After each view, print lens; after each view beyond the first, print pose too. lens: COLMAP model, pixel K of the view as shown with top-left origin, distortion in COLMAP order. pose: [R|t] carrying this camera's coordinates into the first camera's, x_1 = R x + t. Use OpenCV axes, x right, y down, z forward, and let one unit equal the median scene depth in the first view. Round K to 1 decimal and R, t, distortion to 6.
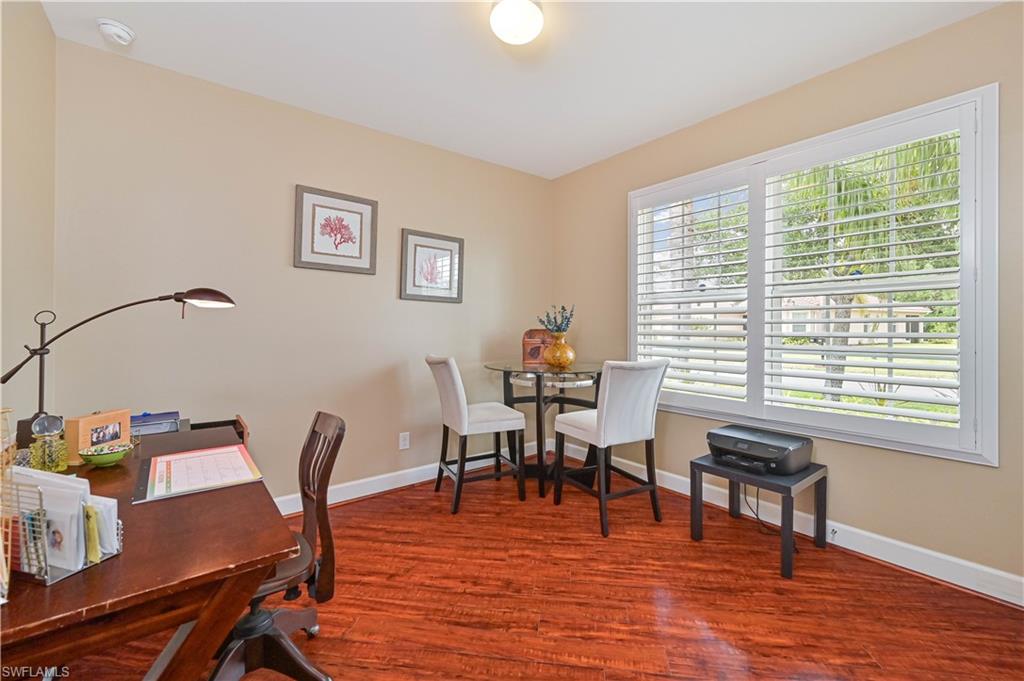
lens RADIAL K [[437.2, 0, 512.0], [0, 437.2, 333.6], [0, 0, 1]] dist [-0.009651, 0.000584]
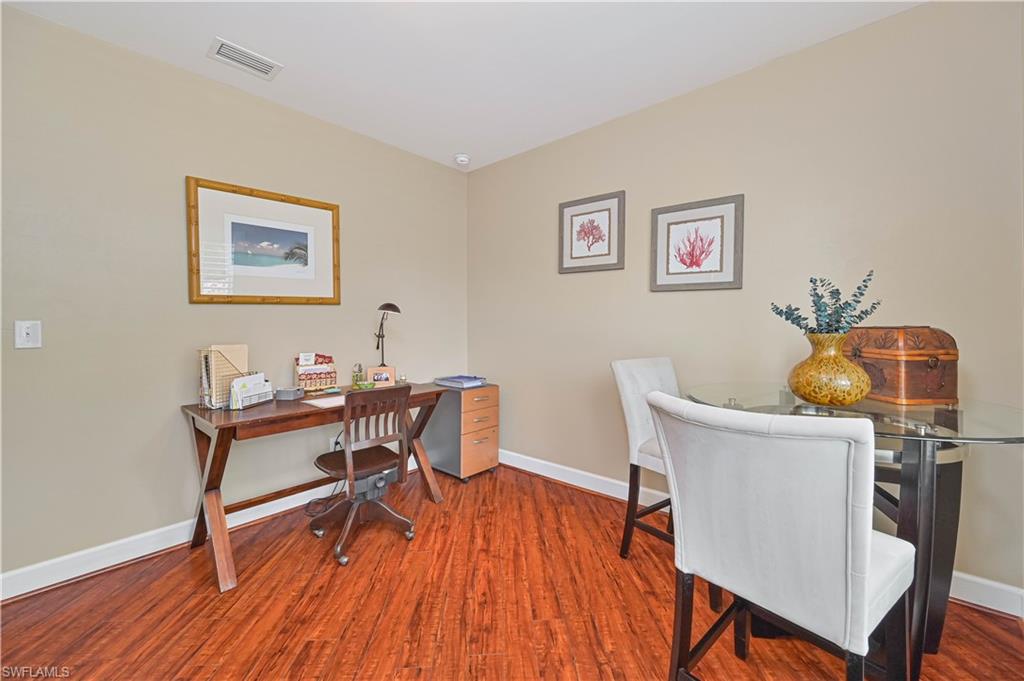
lens RADIAL K [[407.3, 0, 506.1], [0, 407.3, 329.8], [0, 0, 1]] dist [-0.006789, 0.000070]
pose [[0.172621, 0.010891, -0.984928, 0.618501], [-0.011727, 0.999891, 0.009001, -0.009401], [0.984918, 0.009996, 0.172730, 0.726802]]
